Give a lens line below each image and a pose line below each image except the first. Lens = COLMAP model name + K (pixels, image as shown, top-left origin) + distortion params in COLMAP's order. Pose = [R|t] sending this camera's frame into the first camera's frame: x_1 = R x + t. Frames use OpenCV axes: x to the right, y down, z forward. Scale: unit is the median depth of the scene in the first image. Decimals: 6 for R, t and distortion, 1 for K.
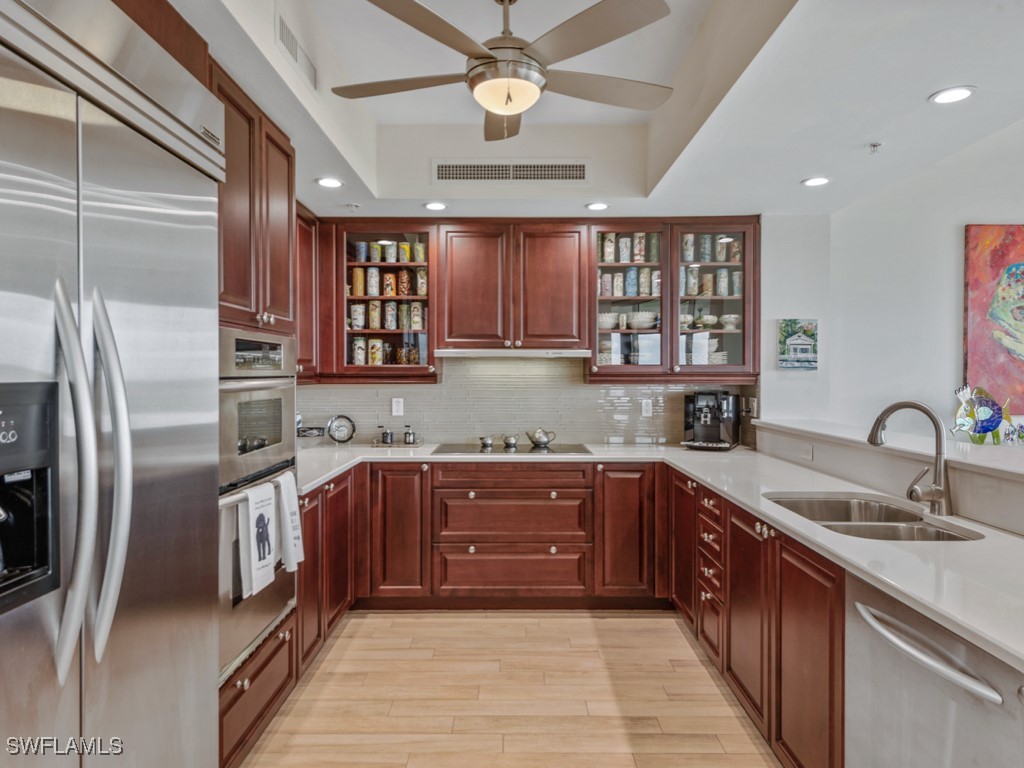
lens RADIAL K [[641.2, 0, 512.0], [0, 641.2, 384.0], [0, 0, 1]] dist [0.000523, 0.000003]
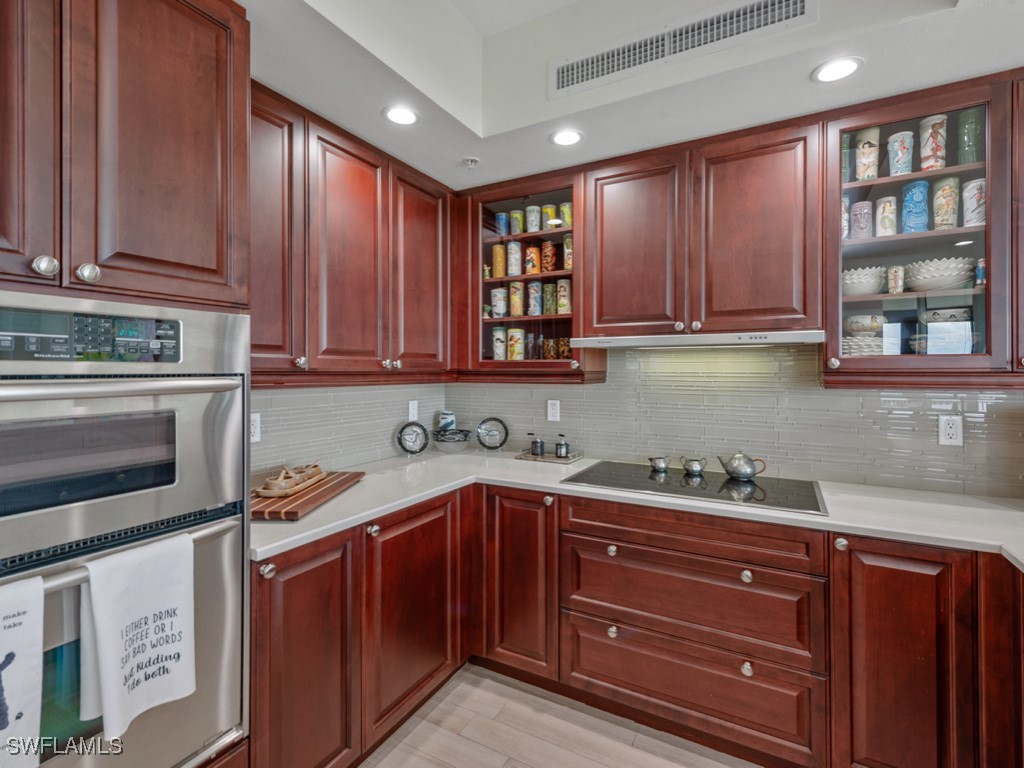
lens RADIAL K [[487.0, 0, 511.5], [0, 487.0, 369.4], [0, 0, 1]] dist [0.008590, -0.000759]
pose [[0.873701, 0.000185, -0.486463, 0.087107], [-0.008726, 0.999845, -0.015293, -0.007974], [0.486384, 0.017607, 0.873567, 0.459028]]
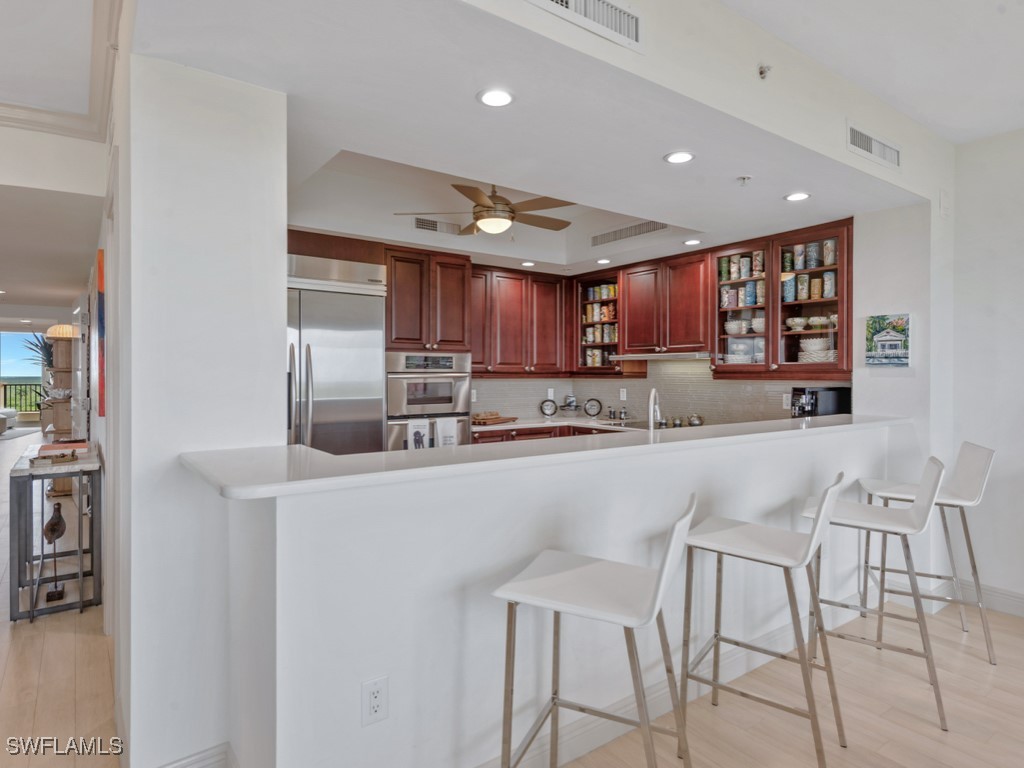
lens RADIAL K [[584.7, 0, 519.6], [0, 584.7, 378.0], [0, 0, 1]] dist [0.000256, -0.000090]
pose [[0.600711, 0.005545, -0.799447, 0.809986], [-0.013378, 0.999906, -0.003117, 0.005933], [0.799354, 0.012568, 0.600729, 0.008372]]
